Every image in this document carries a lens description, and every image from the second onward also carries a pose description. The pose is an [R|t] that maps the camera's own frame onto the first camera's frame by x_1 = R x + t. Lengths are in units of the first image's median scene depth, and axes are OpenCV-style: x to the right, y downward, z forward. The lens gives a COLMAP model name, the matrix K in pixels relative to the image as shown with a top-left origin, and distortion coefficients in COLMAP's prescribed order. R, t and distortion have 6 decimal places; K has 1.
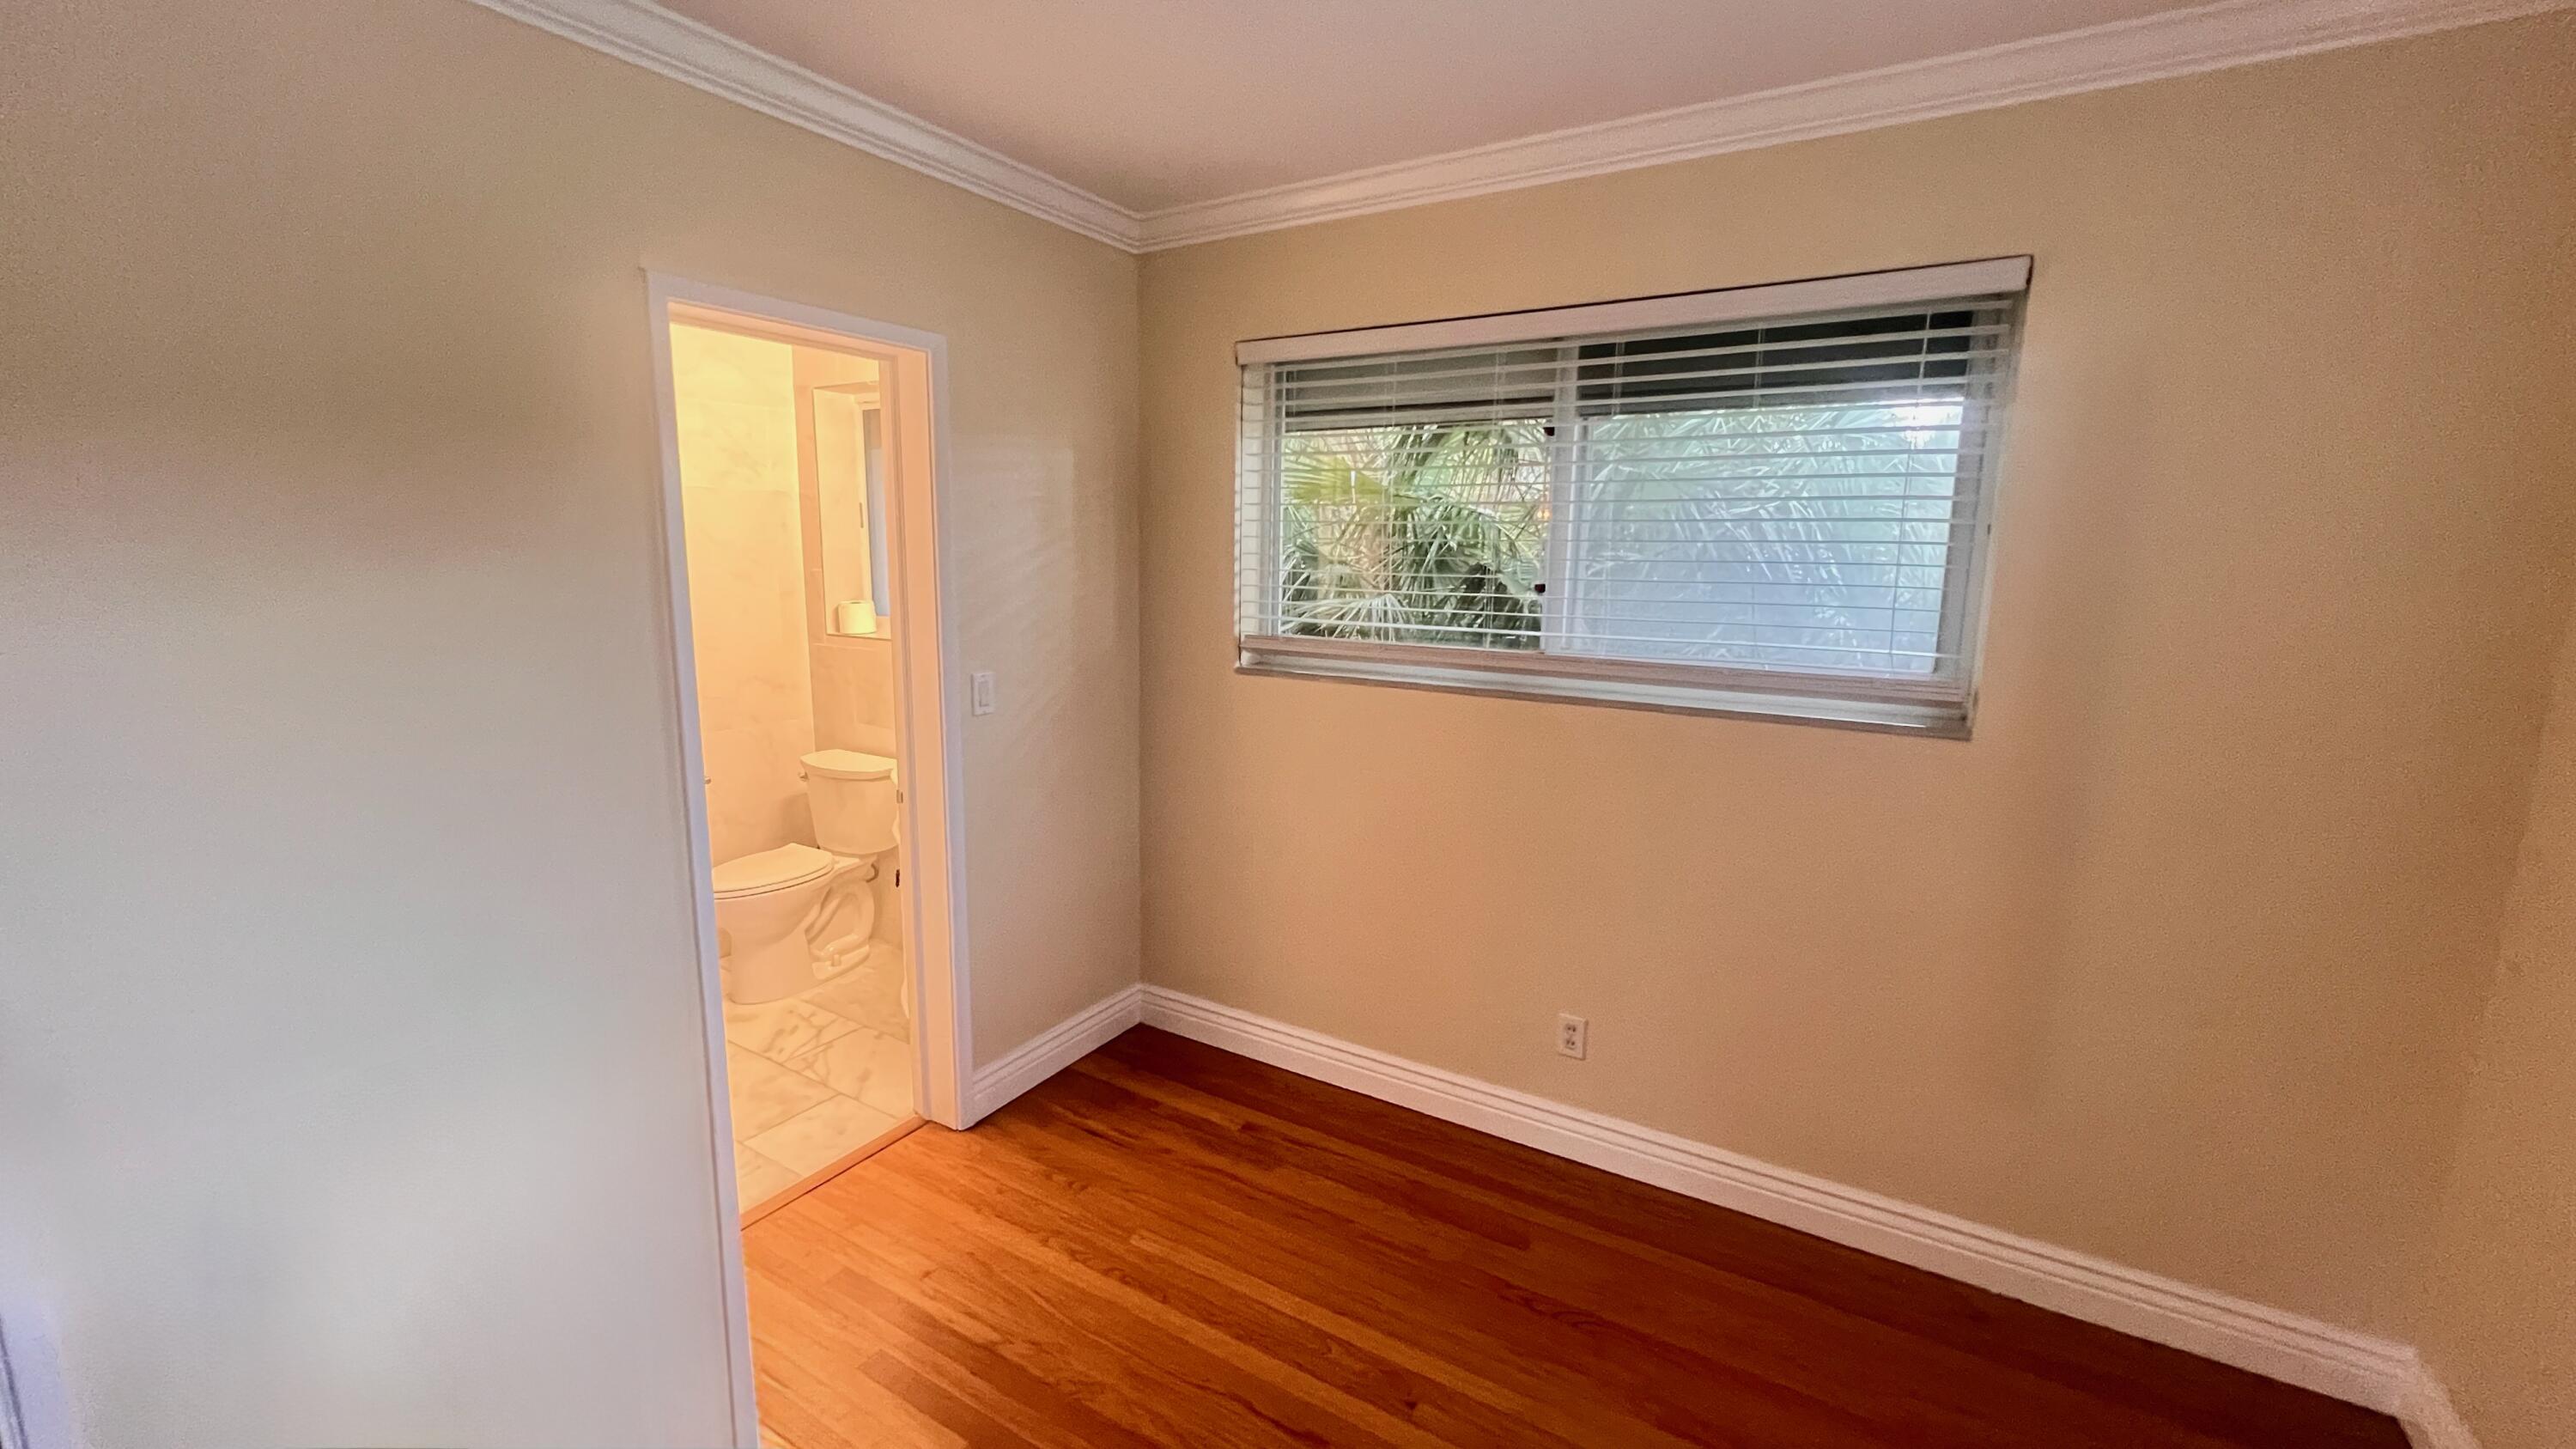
lens RADIAL K [[1040.2, 0, 1288.0], [0, 1040.2, 724.5], [0, 0, 1]] dist [0.000350, 0.000006]
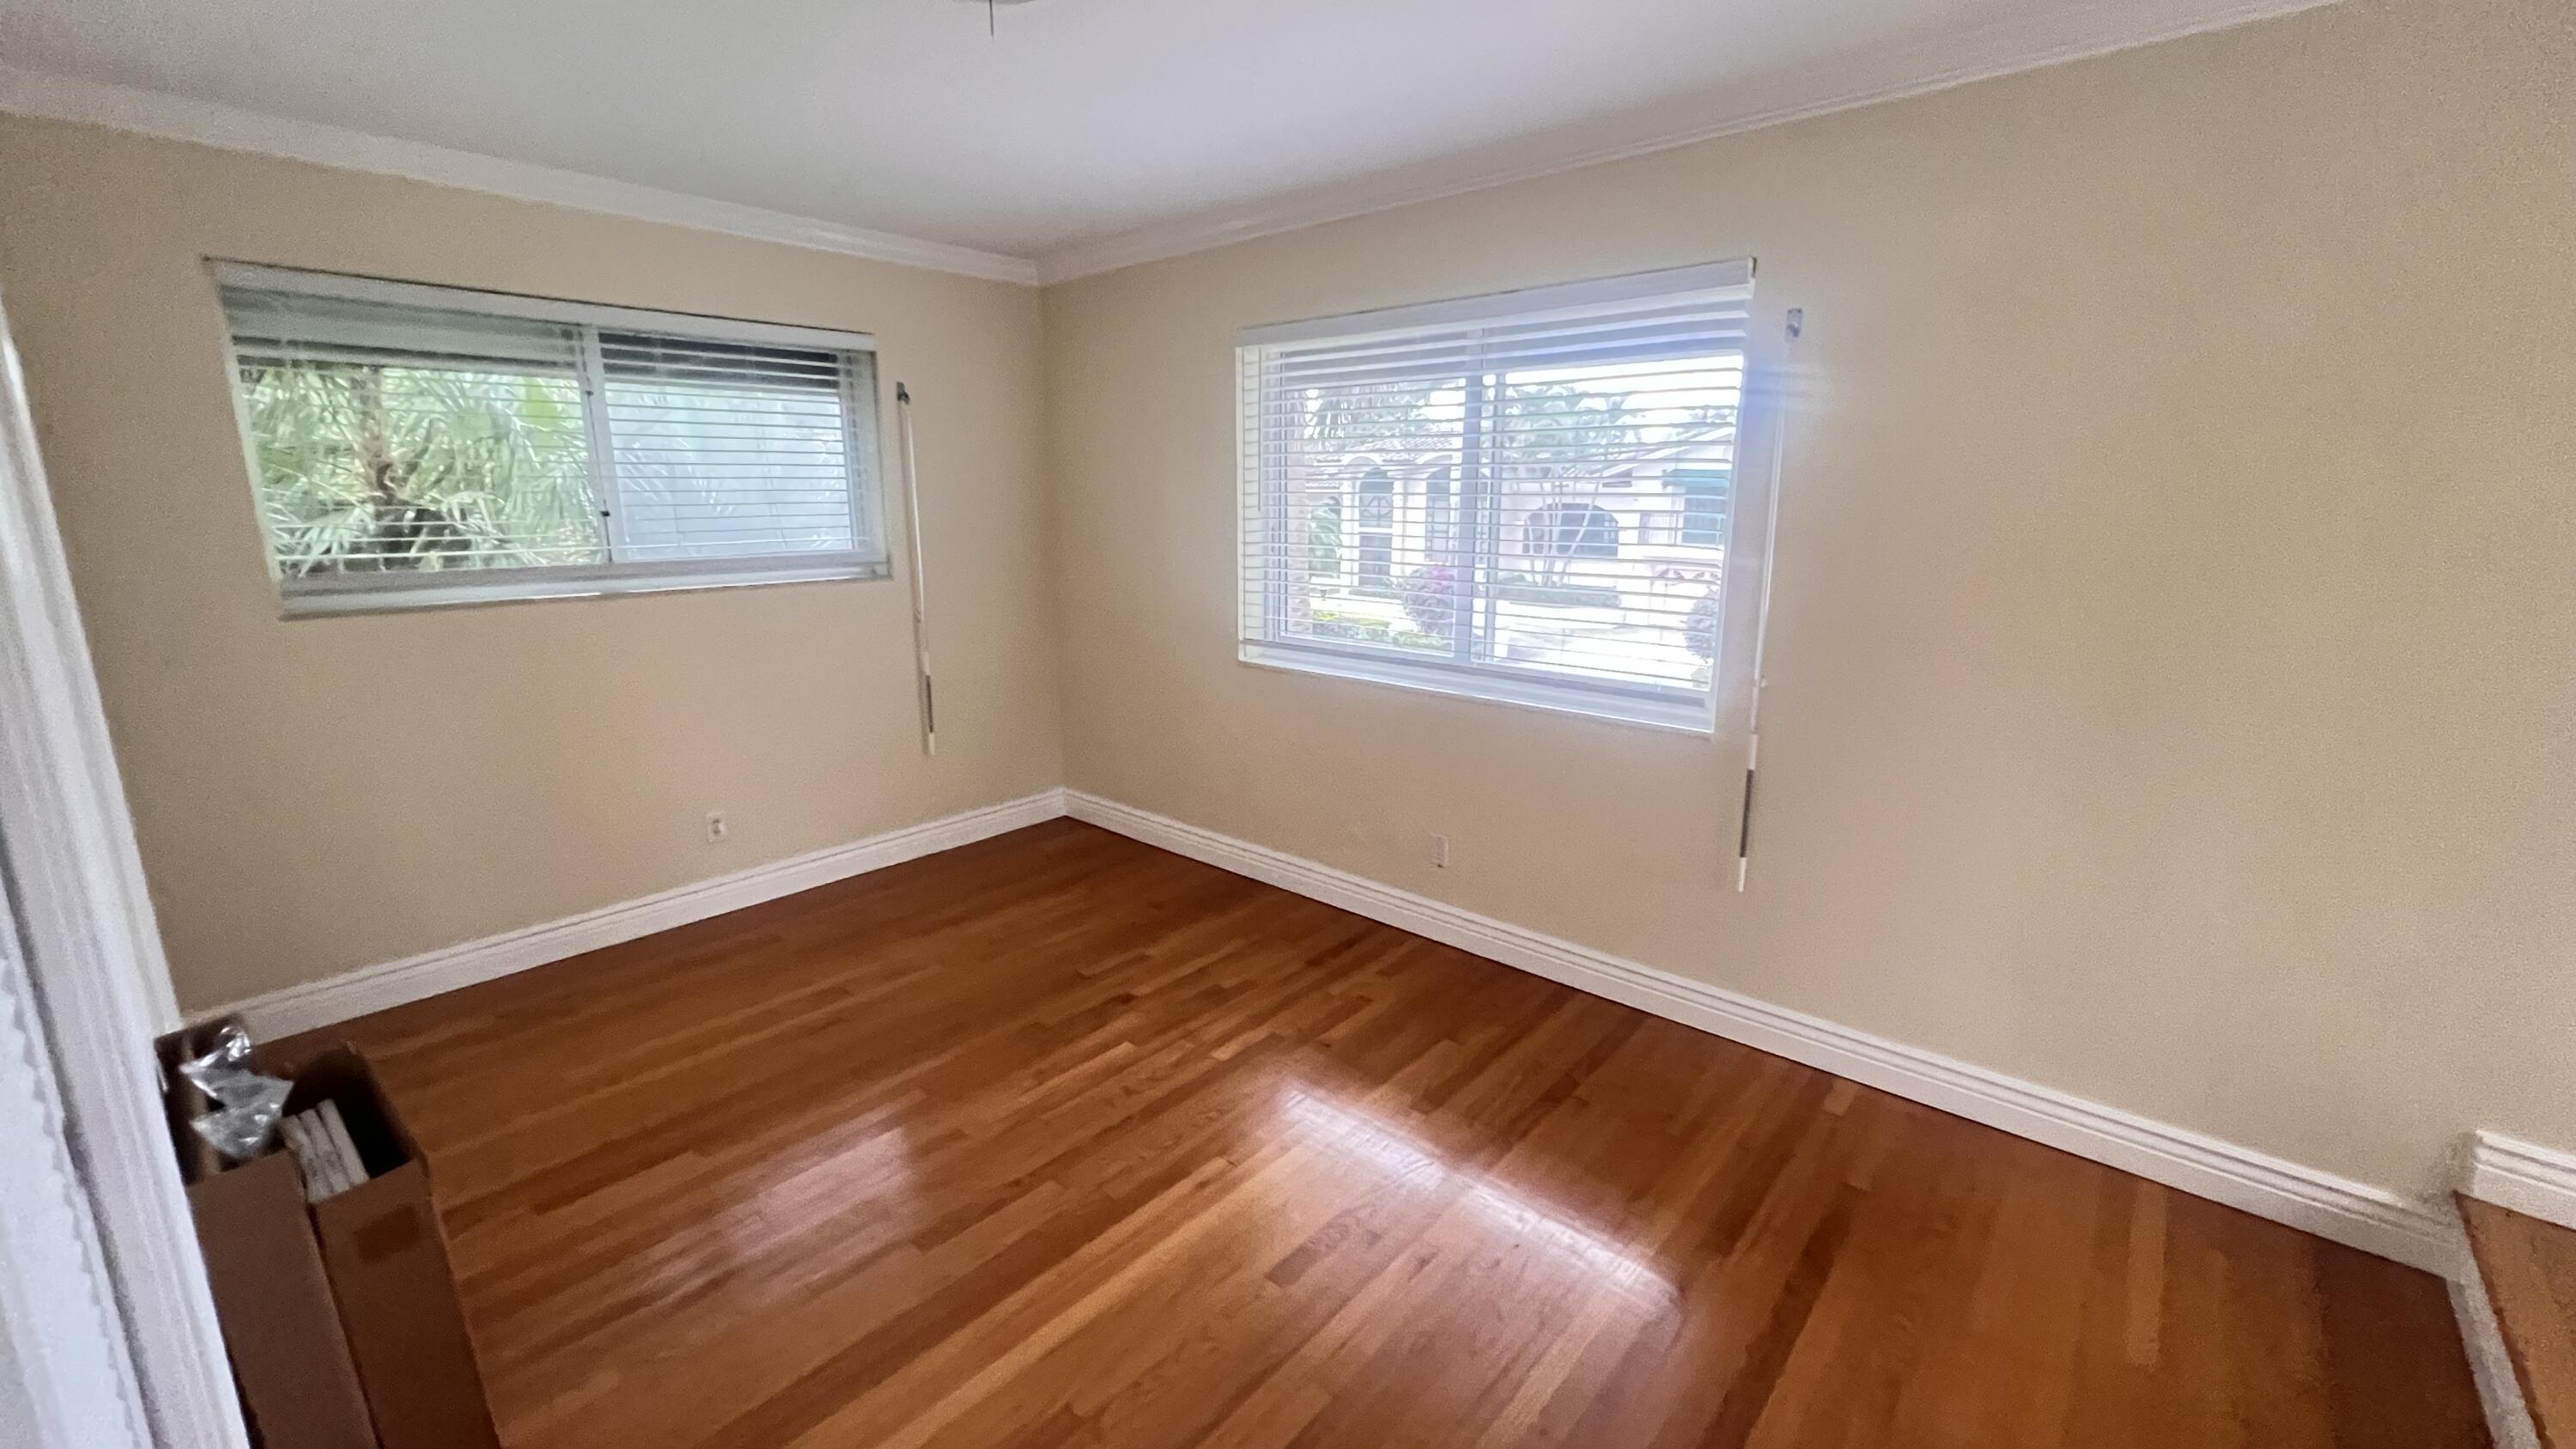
lens RADIAL K [[1040.2, 0, 1288.0], [0, 1040.2, 724.5], [0, 0, 1]] dist [0.000350, 0.000006]
pose [[0.158379, -0.225239, 0.961345, -0.984522], [0.182028, 0.963606, 0.195780, 0.027562], [-0.970454, 0.143984, 0.193615, -0.064783]]
